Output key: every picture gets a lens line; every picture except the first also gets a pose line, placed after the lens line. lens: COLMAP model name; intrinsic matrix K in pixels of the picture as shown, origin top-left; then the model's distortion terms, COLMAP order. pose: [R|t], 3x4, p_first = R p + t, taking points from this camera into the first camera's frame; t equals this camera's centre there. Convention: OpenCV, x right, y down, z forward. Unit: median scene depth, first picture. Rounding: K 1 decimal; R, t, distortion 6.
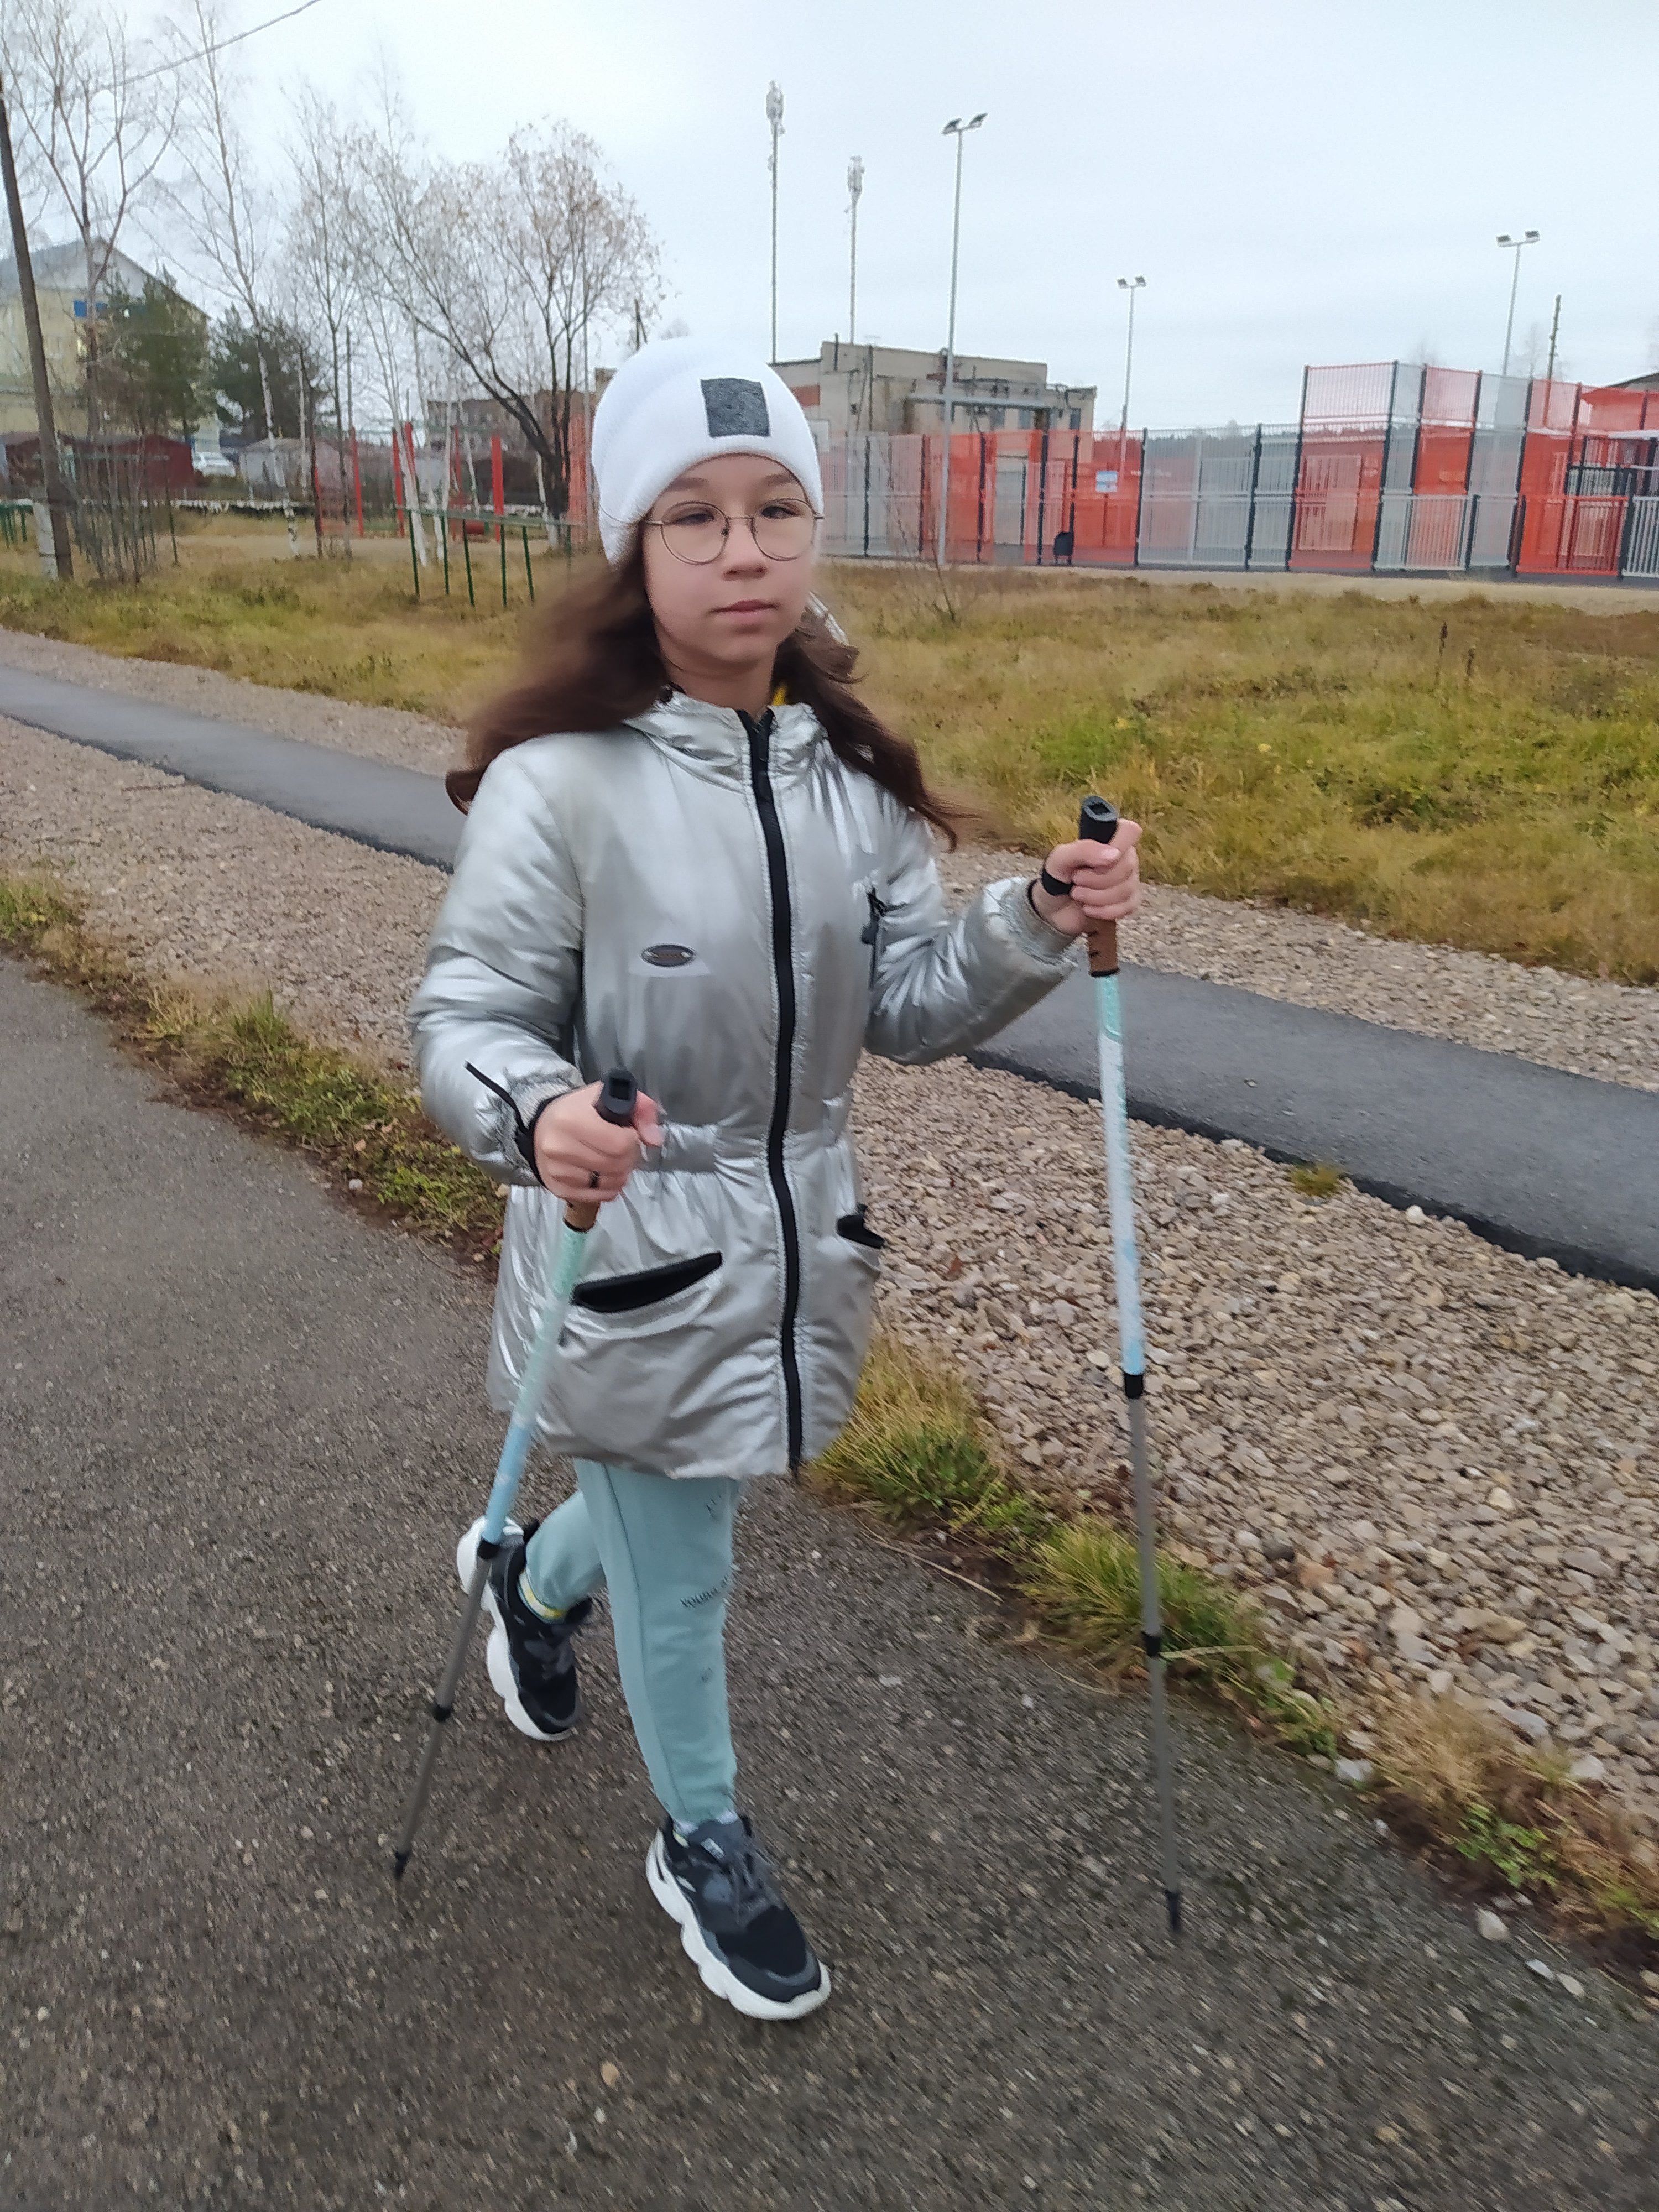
lens RADIAL K [[1666.5, 0, 830.4], [0, 1666.5, 1164.6], [0, 0, 1]] dist [0.122224, -0.217960]
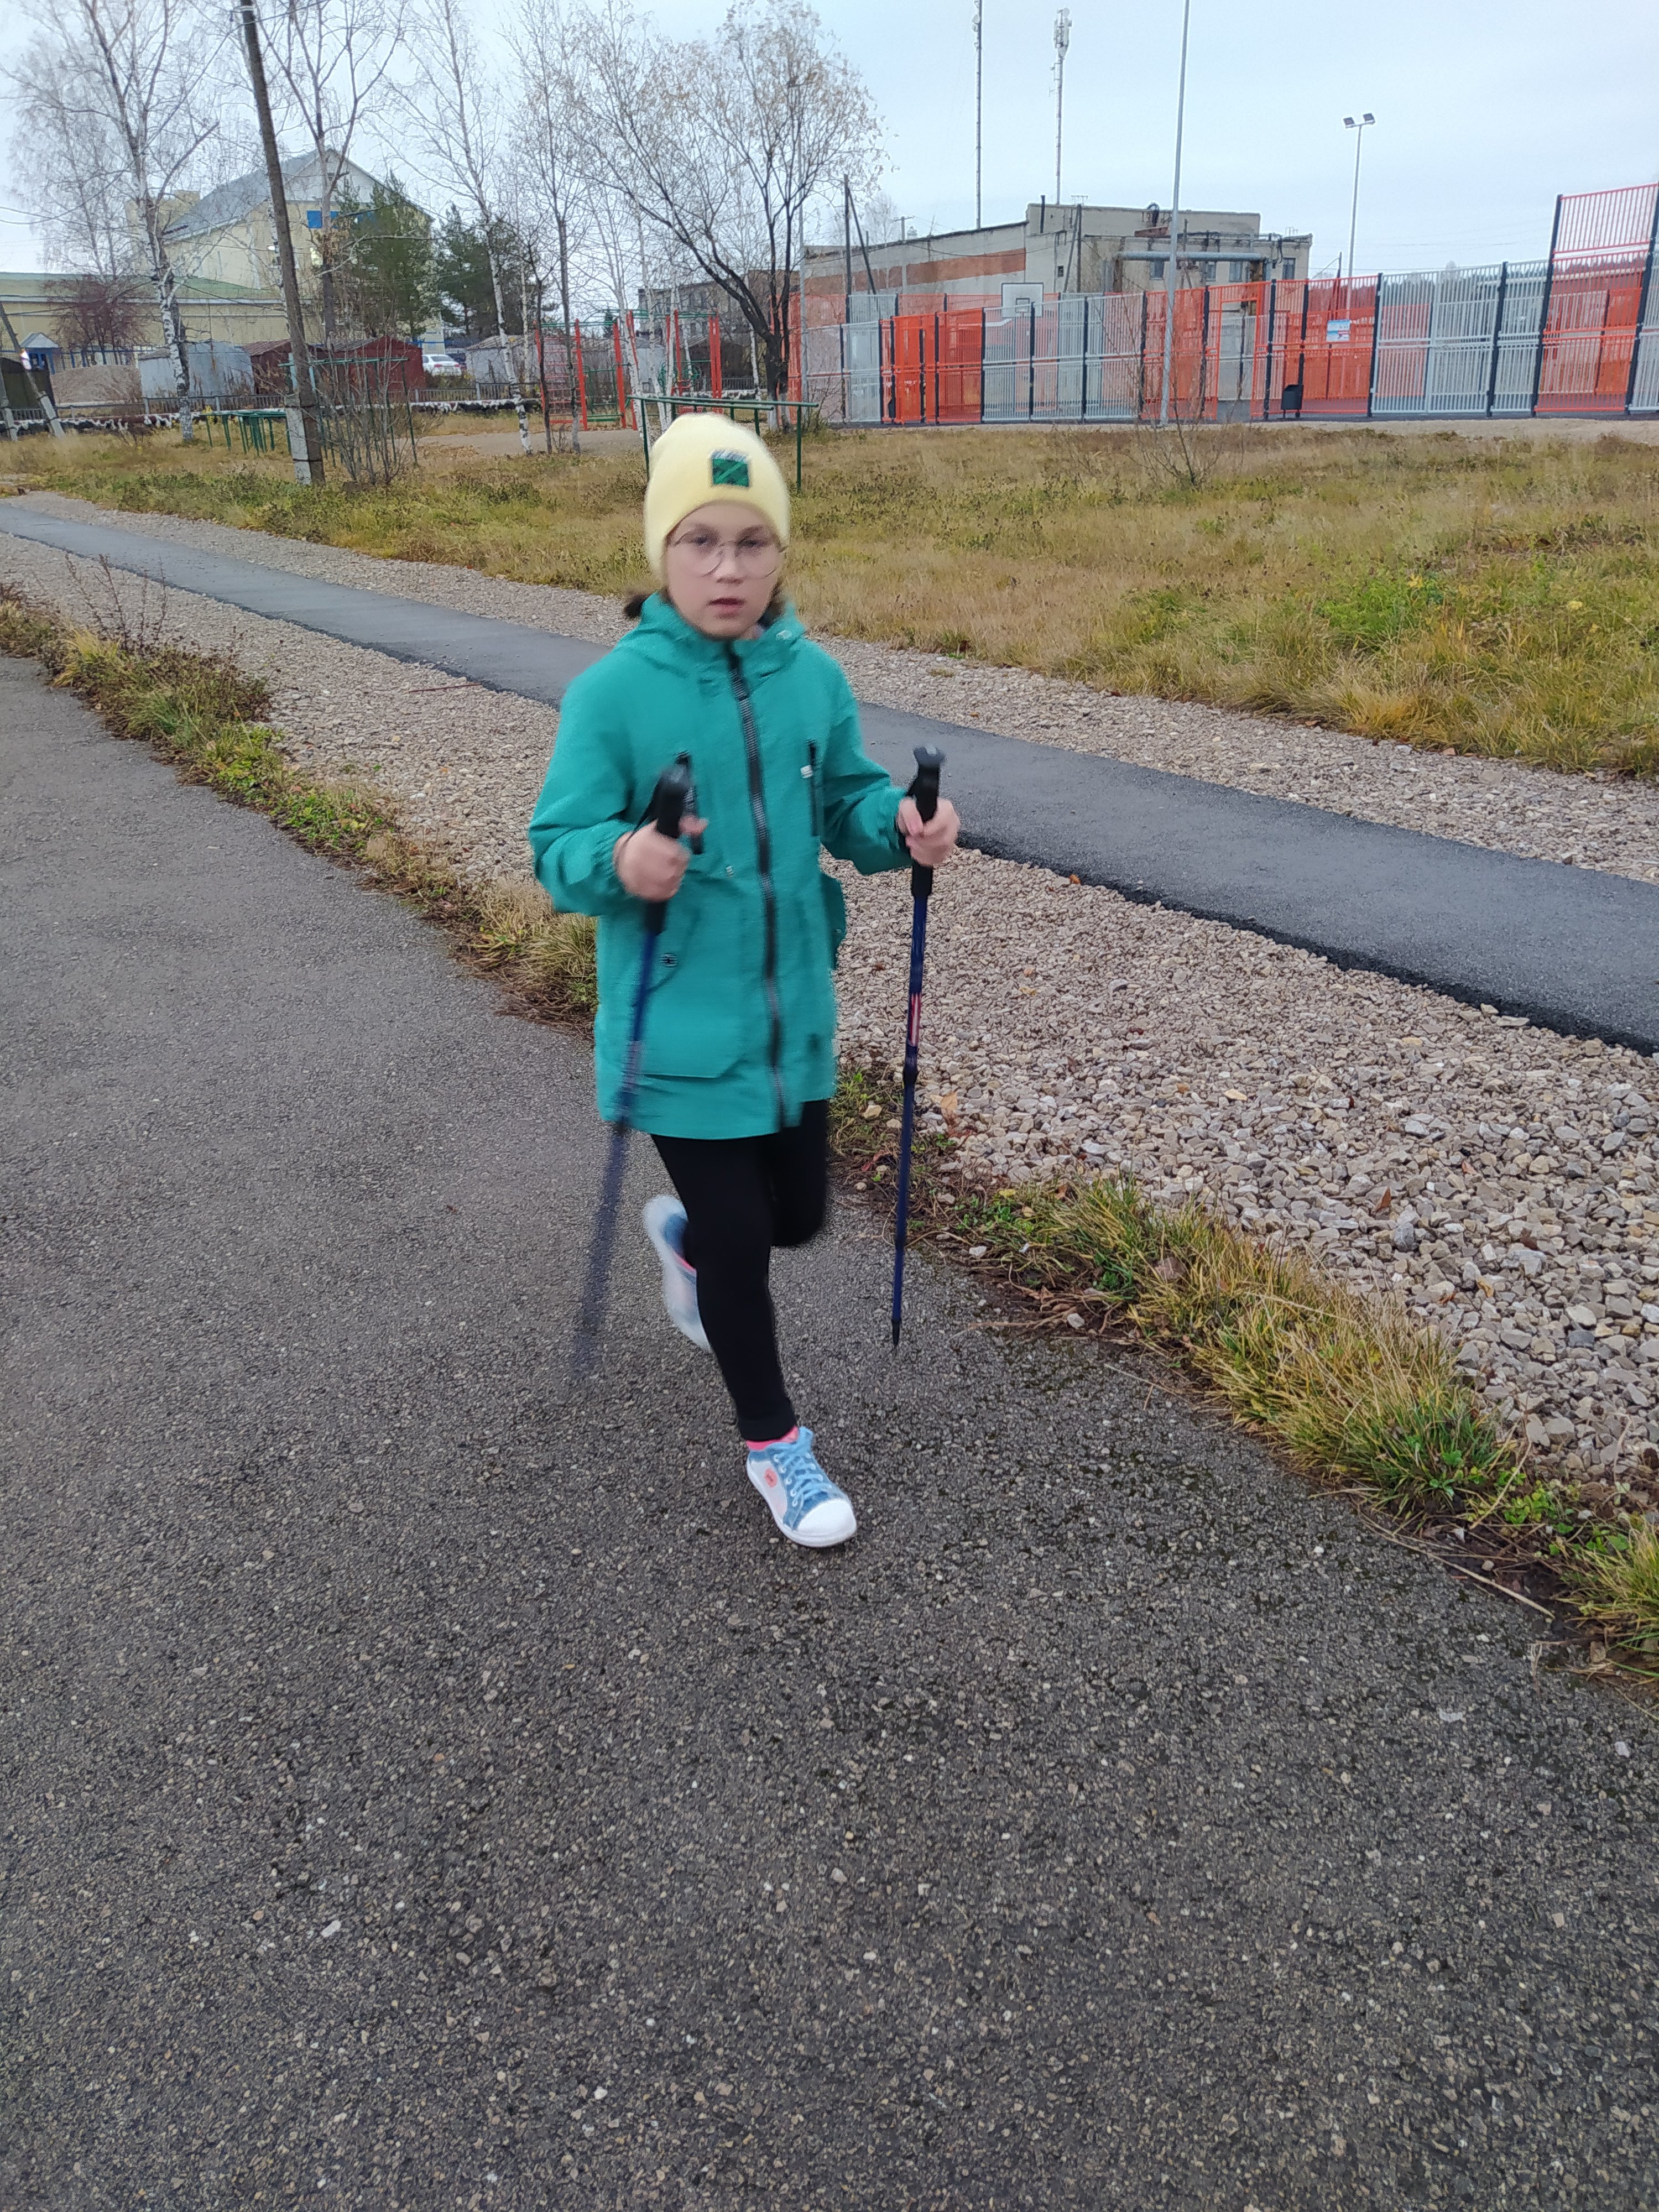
lens RADIAL K [[1628.4, 0, 833.8], [0, 1628.4, 1097.9], [0, 0, 1]] dist [0.126646, -0.199791]
pose [[0.993075, 0.000244, -0.117478, -0.107126], [0.004272, 0.999261, 0.038187, -0.028531], [0.117401, -0.038424, 0.992341, 0.069393]]
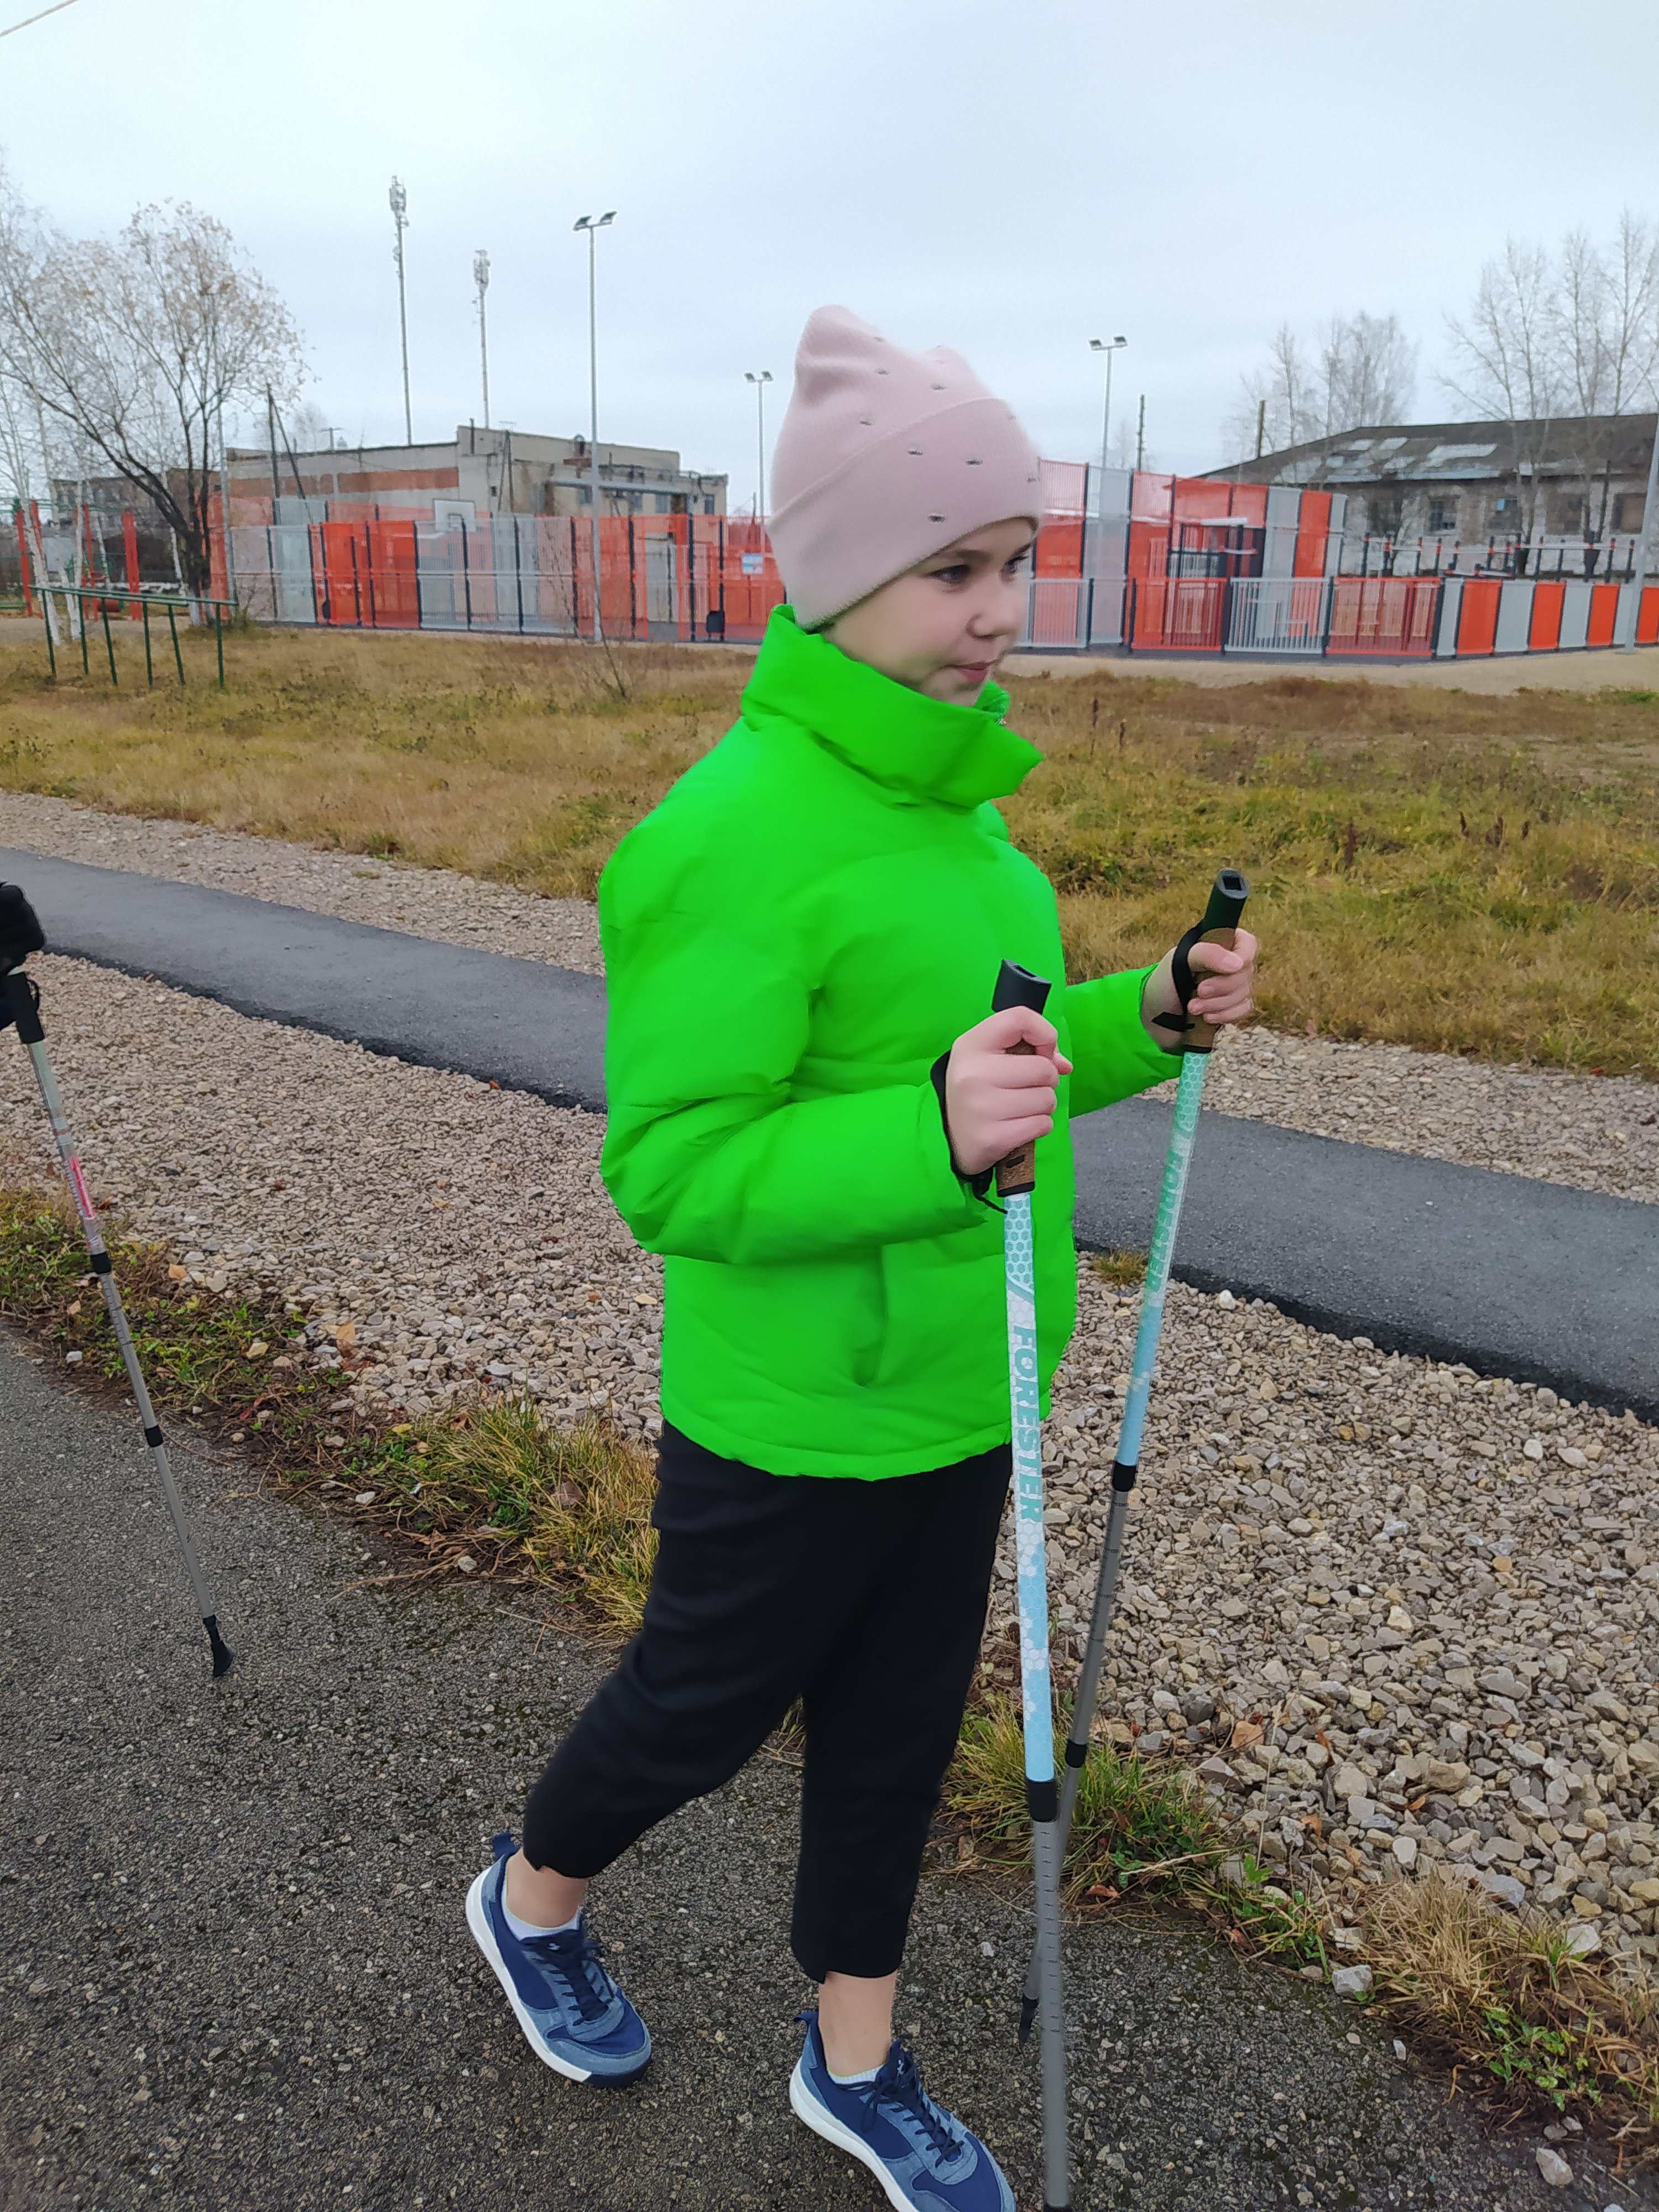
lens RADIAL K [[1642.9, 0, 812.8], [0, 1642.9, 1120.6], [0, 0, 1]] dist [0.111602, -0.192880]
pose [[0.981614, -0.057172, 0.182114, -0.059968], [0.067853, 0.996289, -0.052964, -0.039025], [-0.178410, 0.064347, 0.981850, 0.082610]]
